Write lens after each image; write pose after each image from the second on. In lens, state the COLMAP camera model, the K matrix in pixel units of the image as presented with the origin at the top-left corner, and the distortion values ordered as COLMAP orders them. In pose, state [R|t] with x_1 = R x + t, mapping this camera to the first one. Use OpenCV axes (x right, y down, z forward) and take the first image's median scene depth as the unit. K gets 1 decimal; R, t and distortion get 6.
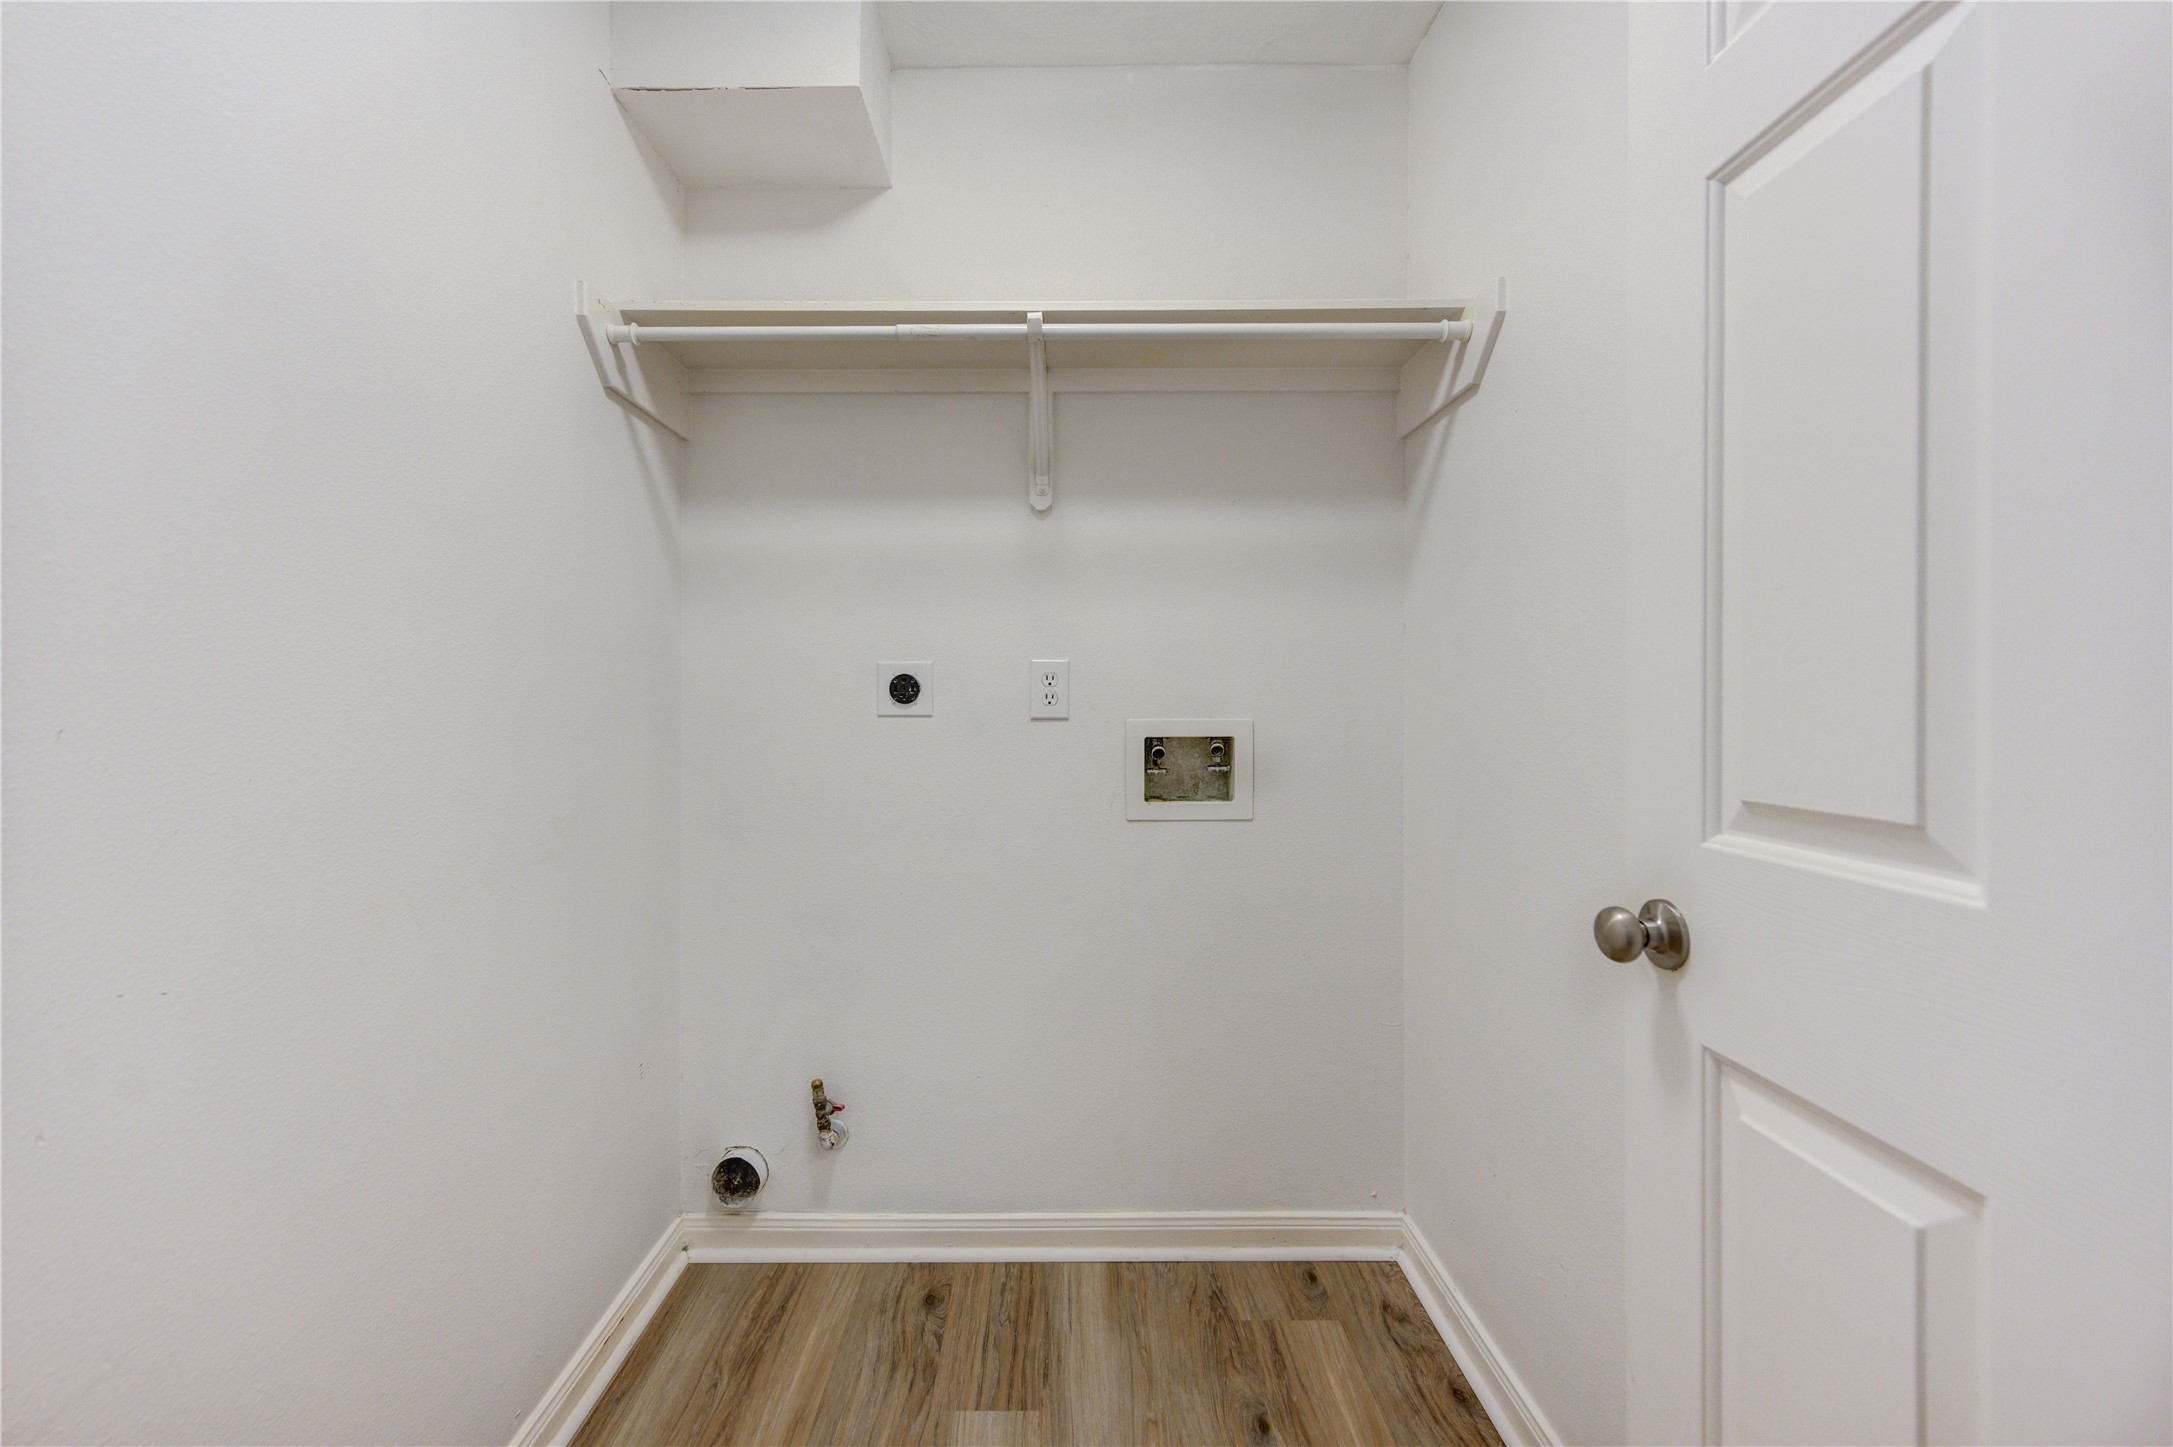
lens RADIAL K [[852.5, 0, 1079.7], [0, 852.5, 719.7], [0, 0, 1]] dist [0.001857, 0.000431]
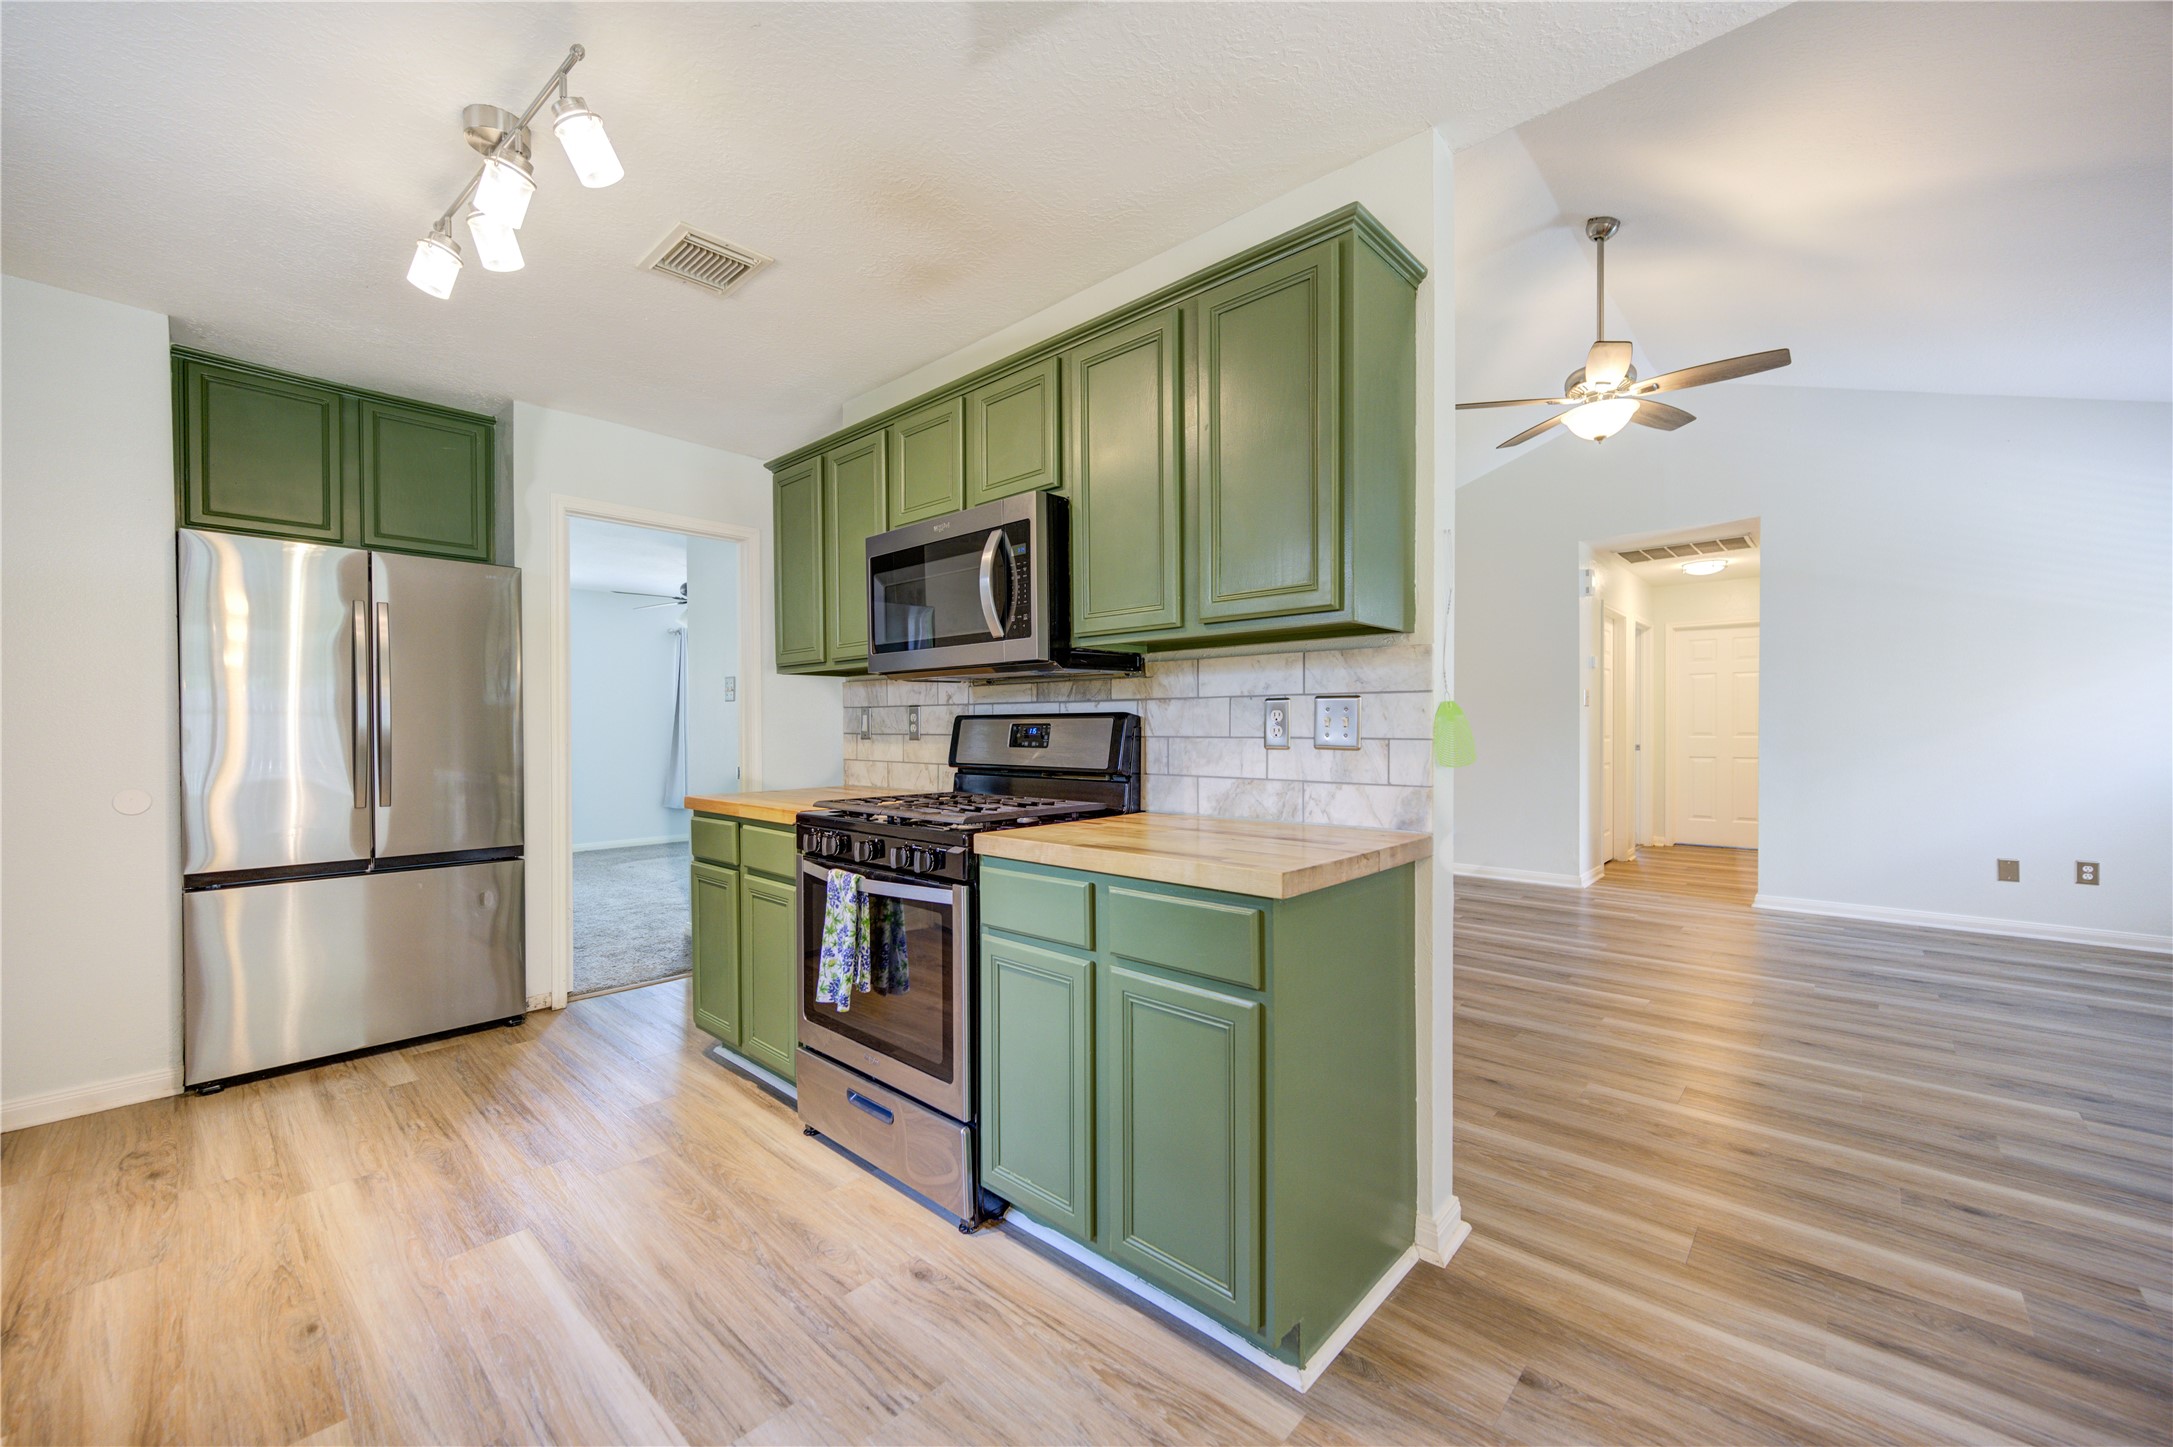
lens RADIAL K [[852.5, 0, 1091.5], [0, 852.5, 735.3], [0, 0, 1]] dist [0.001857, 0.000431]
pose [[0.668843, -0.009544, 0.743343, -0.718229], [0.003430, 0.999947, 0.009752, -0.046653], [-0.743396, -0.003973, 0.668840, 0.055088]]
